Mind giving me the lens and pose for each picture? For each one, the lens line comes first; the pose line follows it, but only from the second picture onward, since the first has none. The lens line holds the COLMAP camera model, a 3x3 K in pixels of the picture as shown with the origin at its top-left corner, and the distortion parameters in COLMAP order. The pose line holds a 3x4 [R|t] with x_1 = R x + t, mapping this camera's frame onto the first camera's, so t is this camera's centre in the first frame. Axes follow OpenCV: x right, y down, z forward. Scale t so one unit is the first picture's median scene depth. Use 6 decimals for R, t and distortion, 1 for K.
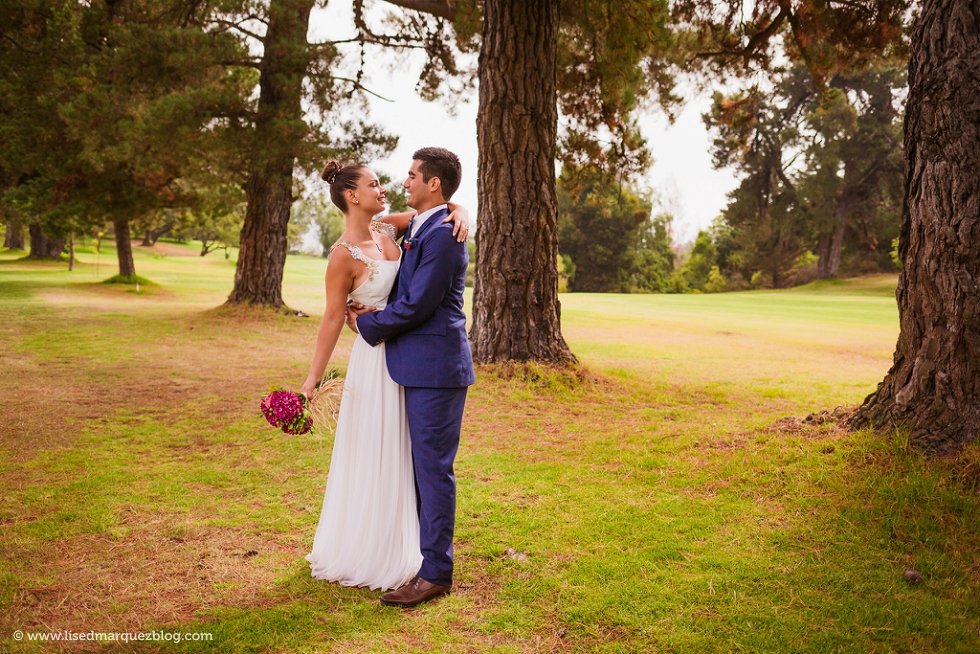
lens RADIAL K [[938.4, 0, 490.0], [0, 938.4, 327.0], [0, 0, 1]] dist [-0.053450, 0.031765]
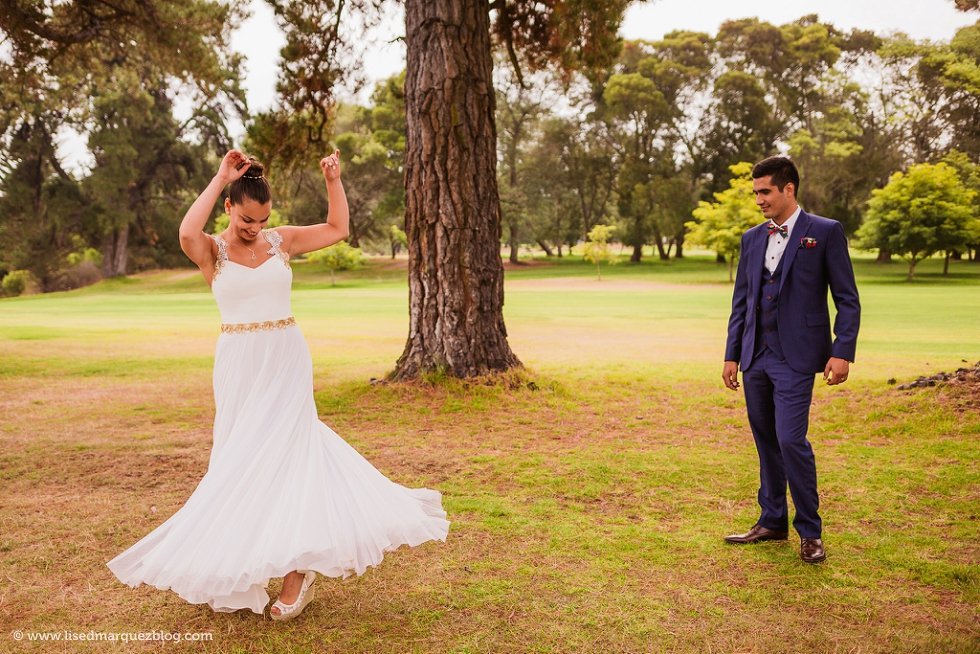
lens RADIAL K [[1016.7, 0, 440.5], [0, 1016.7, 357.3], [0, 0, 1]] dist [-0.085490, 0.064004]
pose [[0.730678, -0.090732, 0.676666, -0.662326], [0.072741, 0.995834, 0.054981, -0.033245], [-0.678836, 0.009048, 0.734234, 0.320047]]
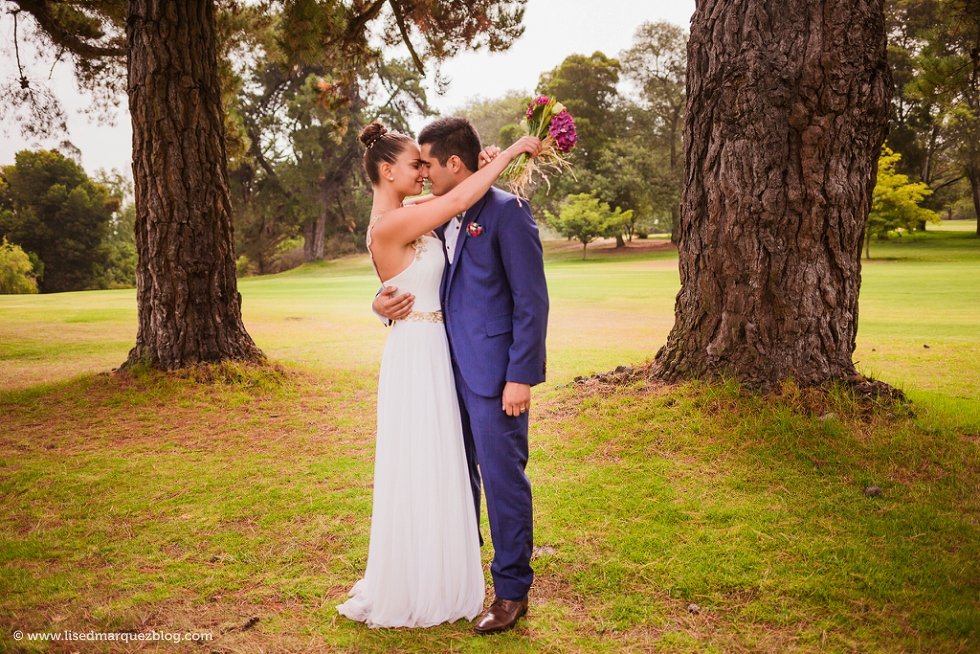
lens RADIAL K [[938.4, 0, 490.0], [0, 938.4, 327.0], [0, 0, 1]] dist [-0.053450, 0.031765]
pose [[0.845500, -0.088660, 0.526564, -0.210032], [0.081901, 0.995983, 0.036191, -0.007835], [-0.527658, 0.012527, 0.849365, 0.096471]]
